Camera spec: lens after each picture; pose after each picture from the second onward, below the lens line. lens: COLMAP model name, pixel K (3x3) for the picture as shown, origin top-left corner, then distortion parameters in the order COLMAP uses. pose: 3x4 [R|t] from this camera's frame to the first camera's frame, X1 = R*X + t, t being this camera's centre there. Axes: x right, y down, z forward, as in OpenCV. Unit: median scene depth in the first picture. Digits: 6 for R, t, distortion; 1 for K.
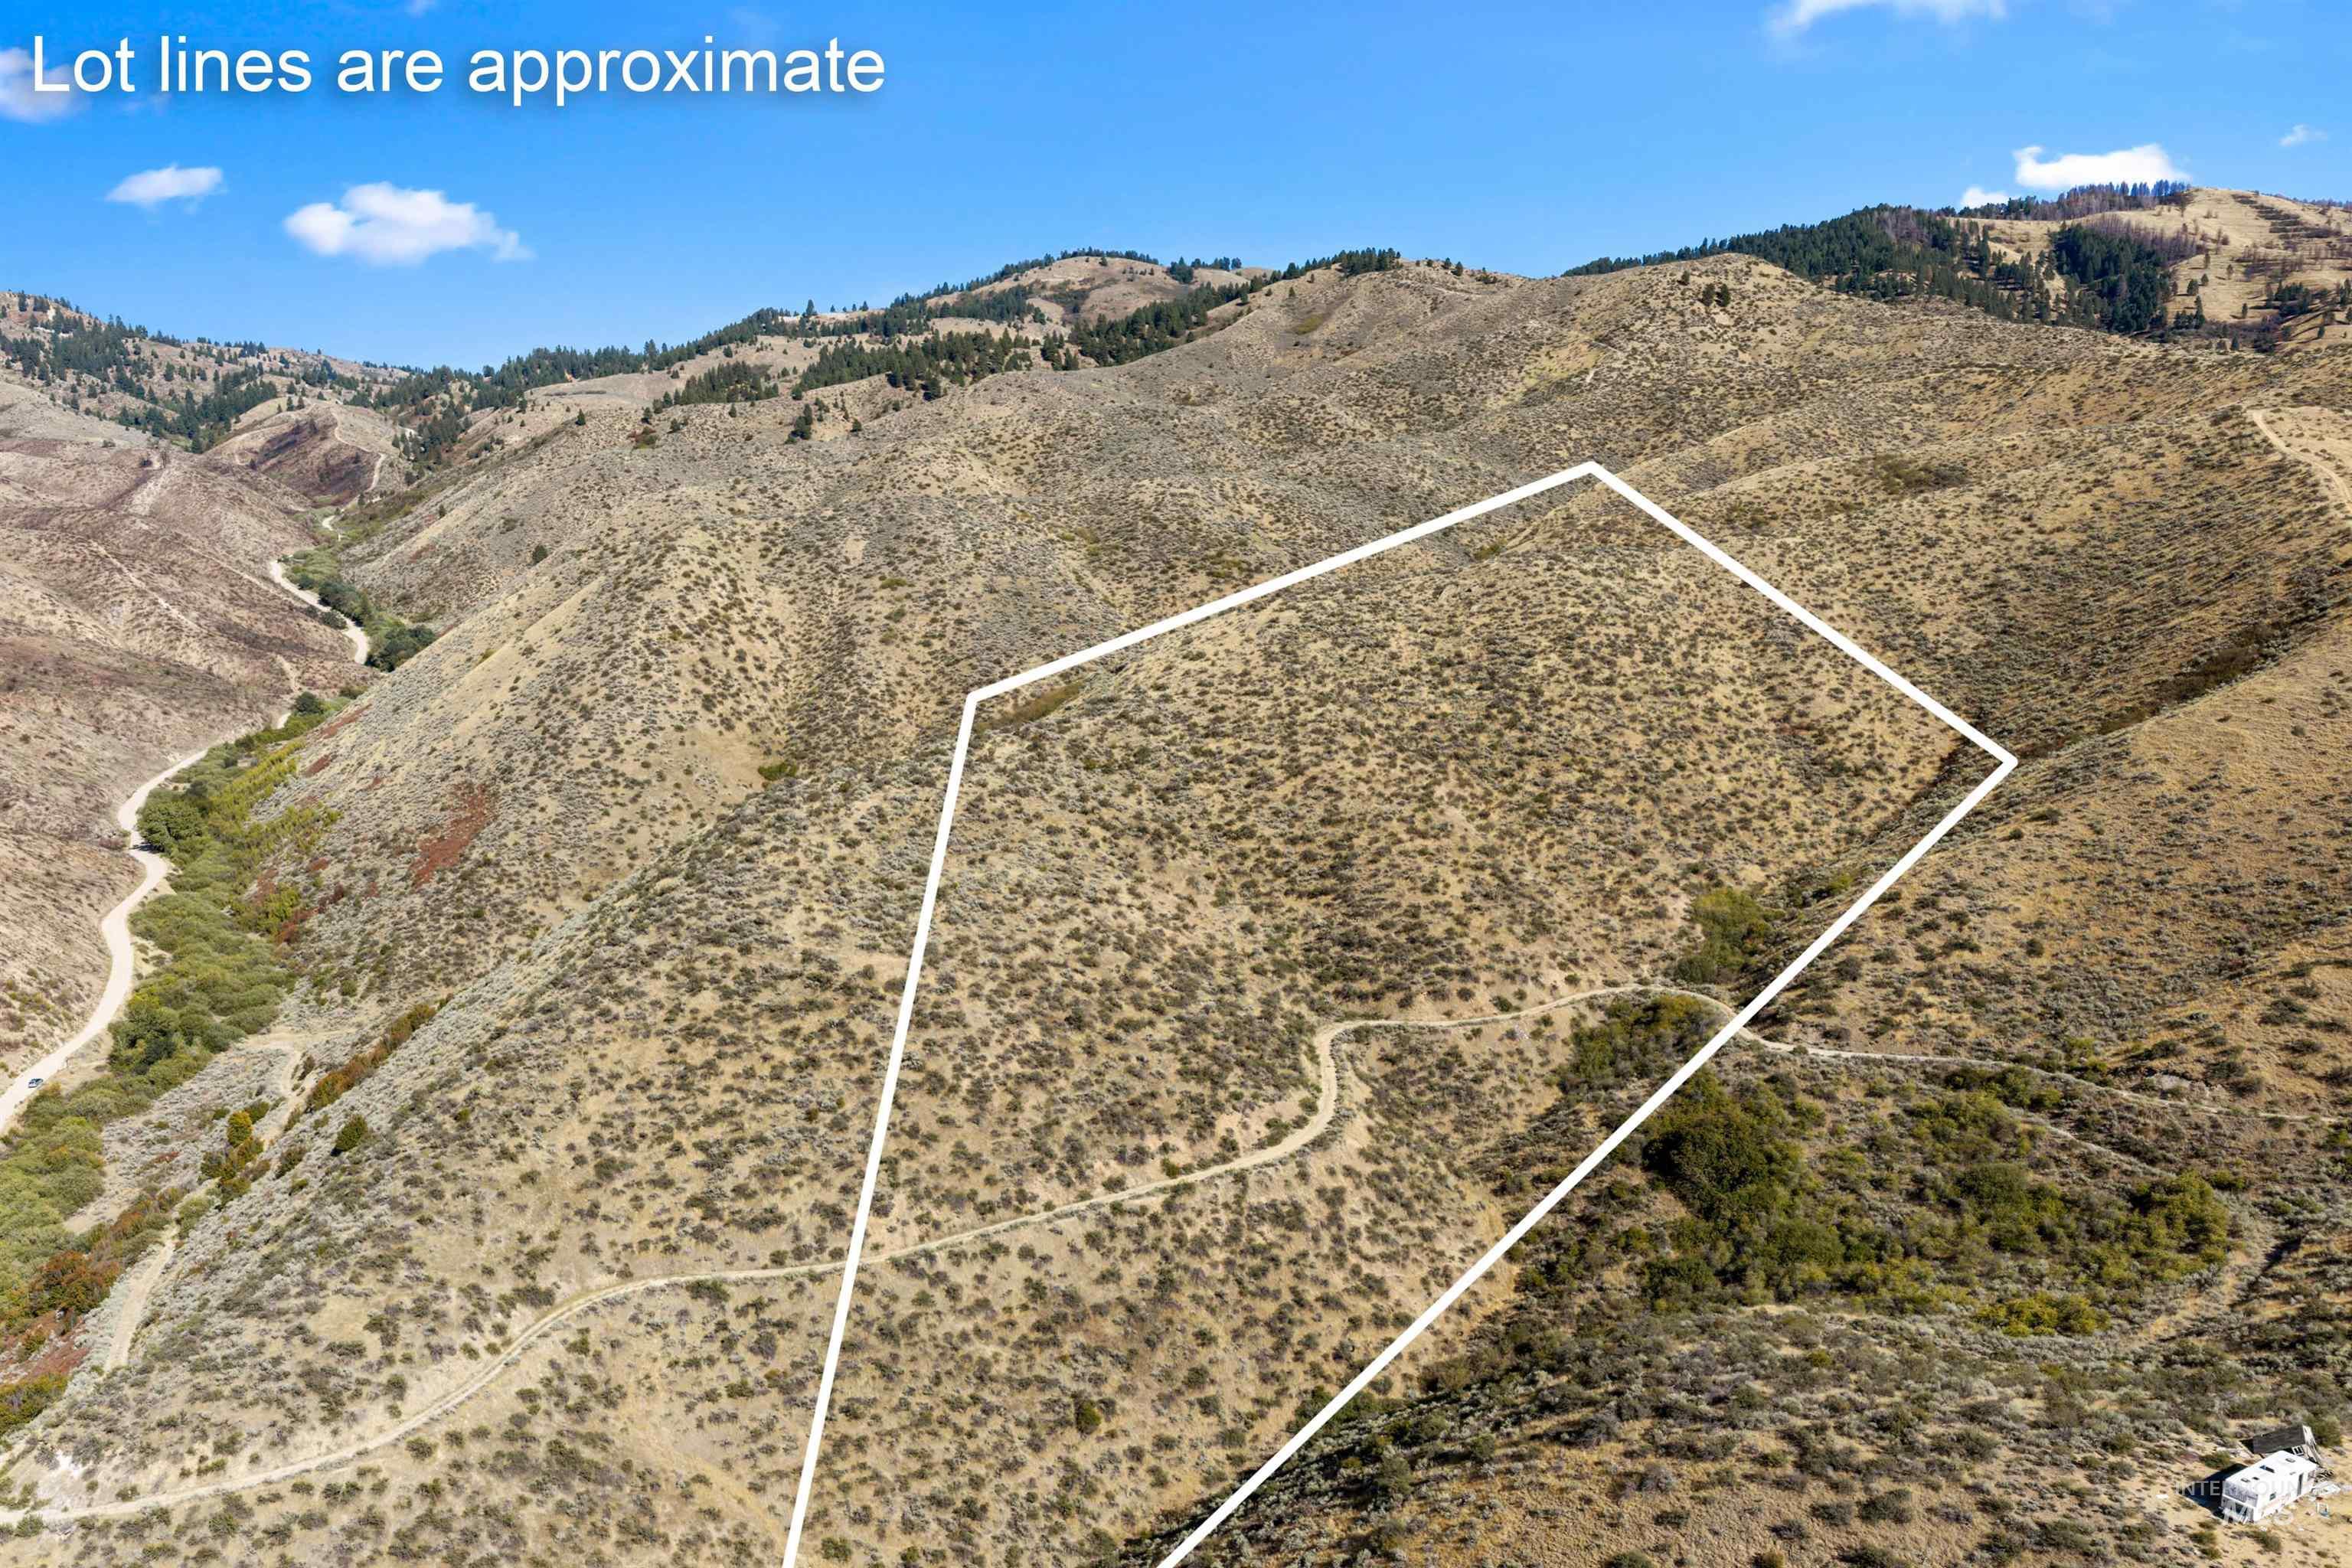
lens RADIAL K [[1945.6, 0, 1174.4], [0, 1945.6, 786.2], [0, 0, 1]] dist [0.024493, -0.039440]
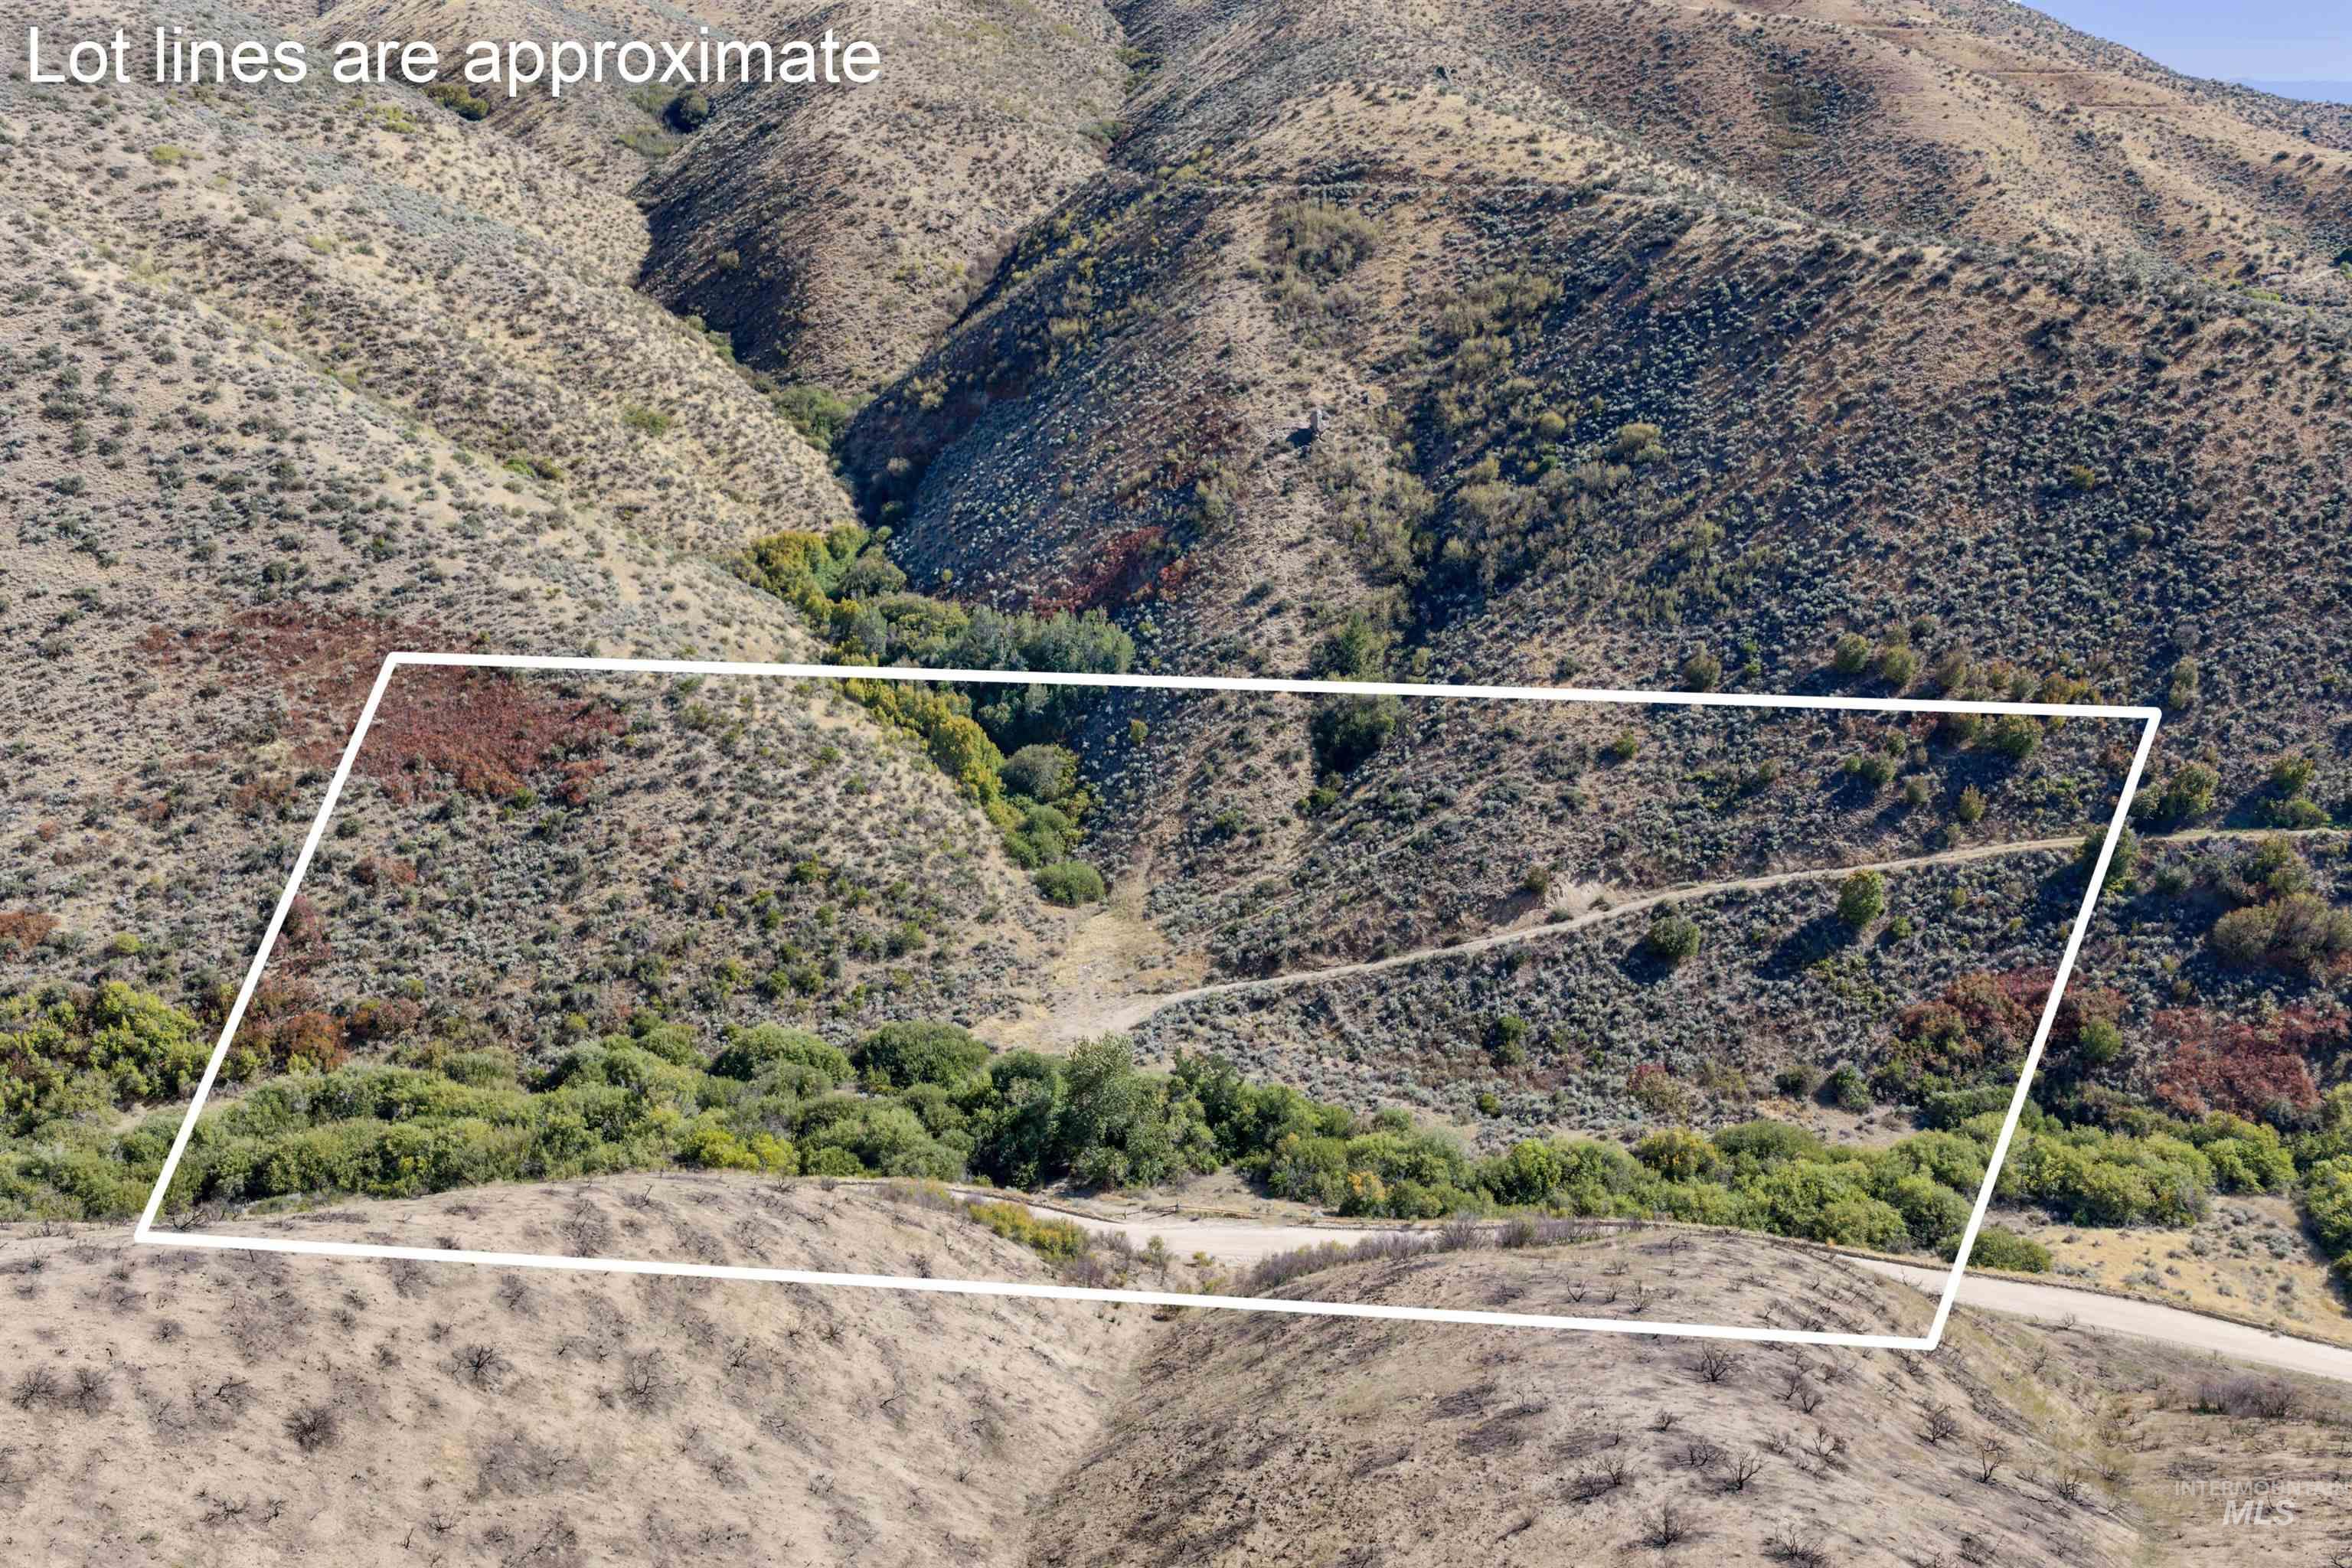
lens RADIAL K [[1945.6, 0, 1180.3], [0, 1945.6, 785.5], [0, 0, 1]] dist [0.024493, -0.039440]
pose [[0.239769, -0.339757, 0.909437, -0.749933], [0.170103, 0.936974, 0.305197, -0.067680], [-0.955812, 0.081522, 0.282451, 0.686766]]
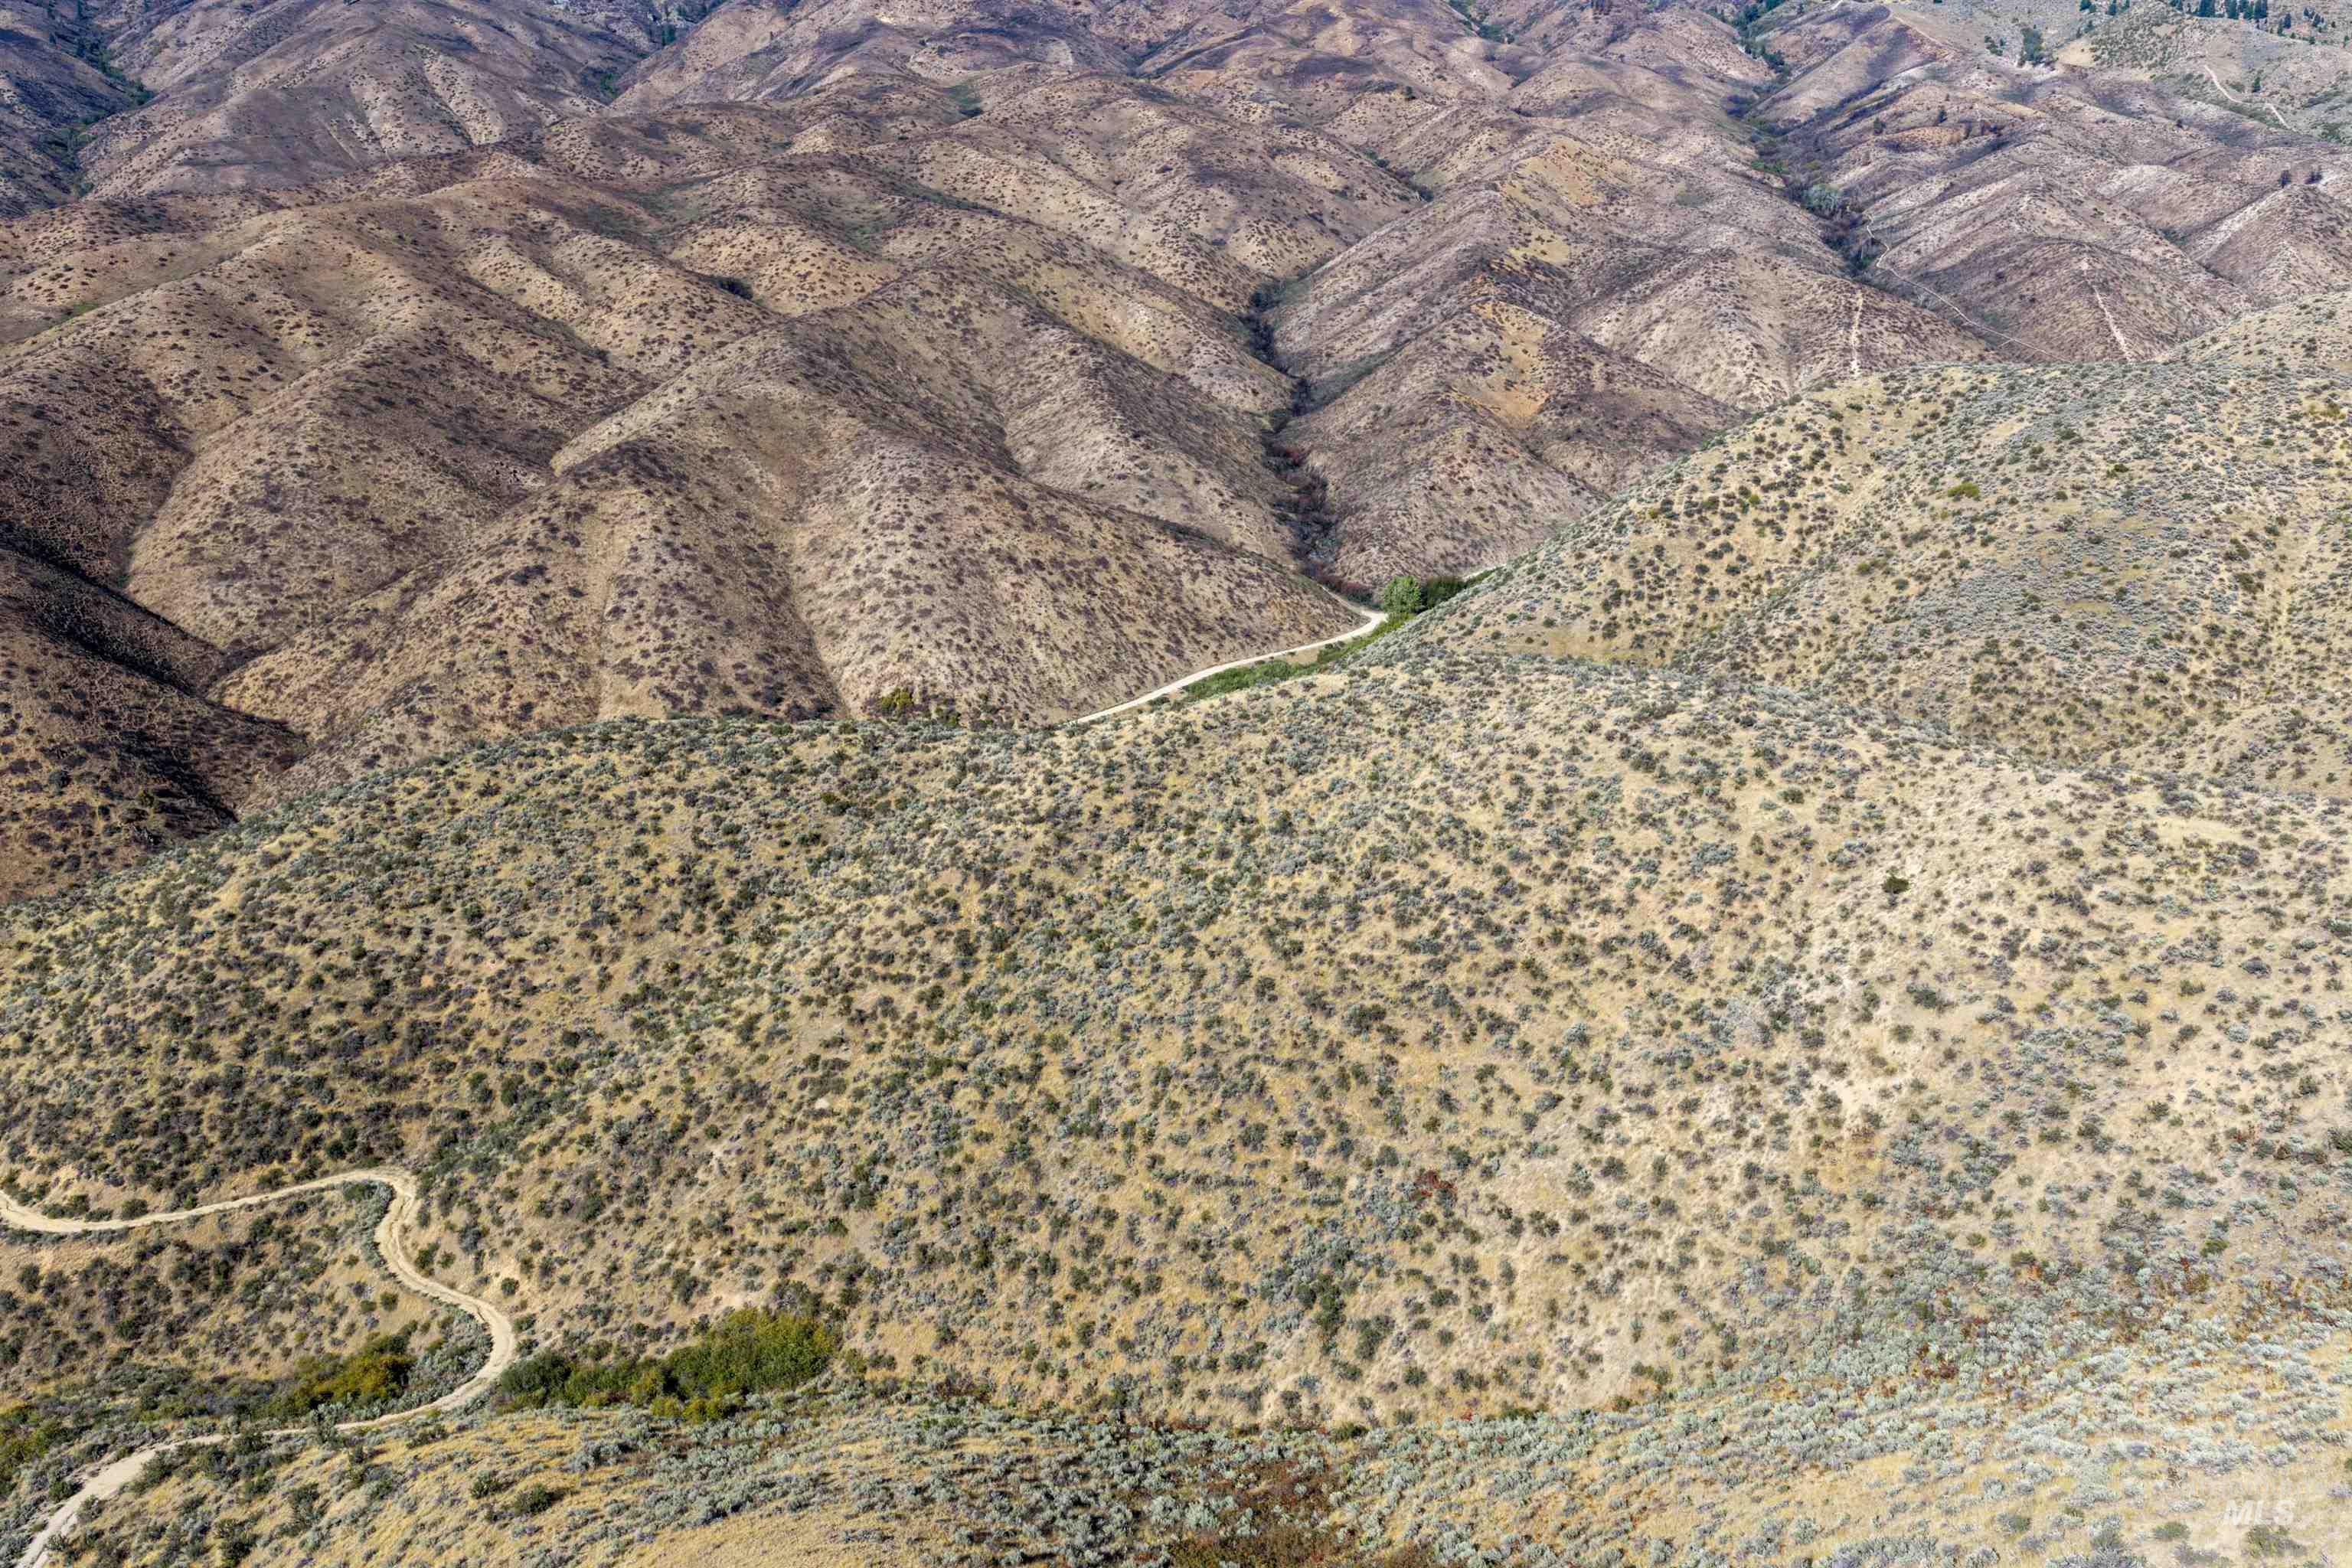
lens RADIAL K [[1945.6, 0, 1172.4], [0, 1945.6, 784.5], [0, 0, 1]] dist [0.024493, -0.039440]
pose [[0.358184, 0.307674, -0.881499, 0.492513], [-0.157990, 0.950500, 0.267561, -0.173912], [0.920187, 0.043432, 0.389063, 0.533676]]
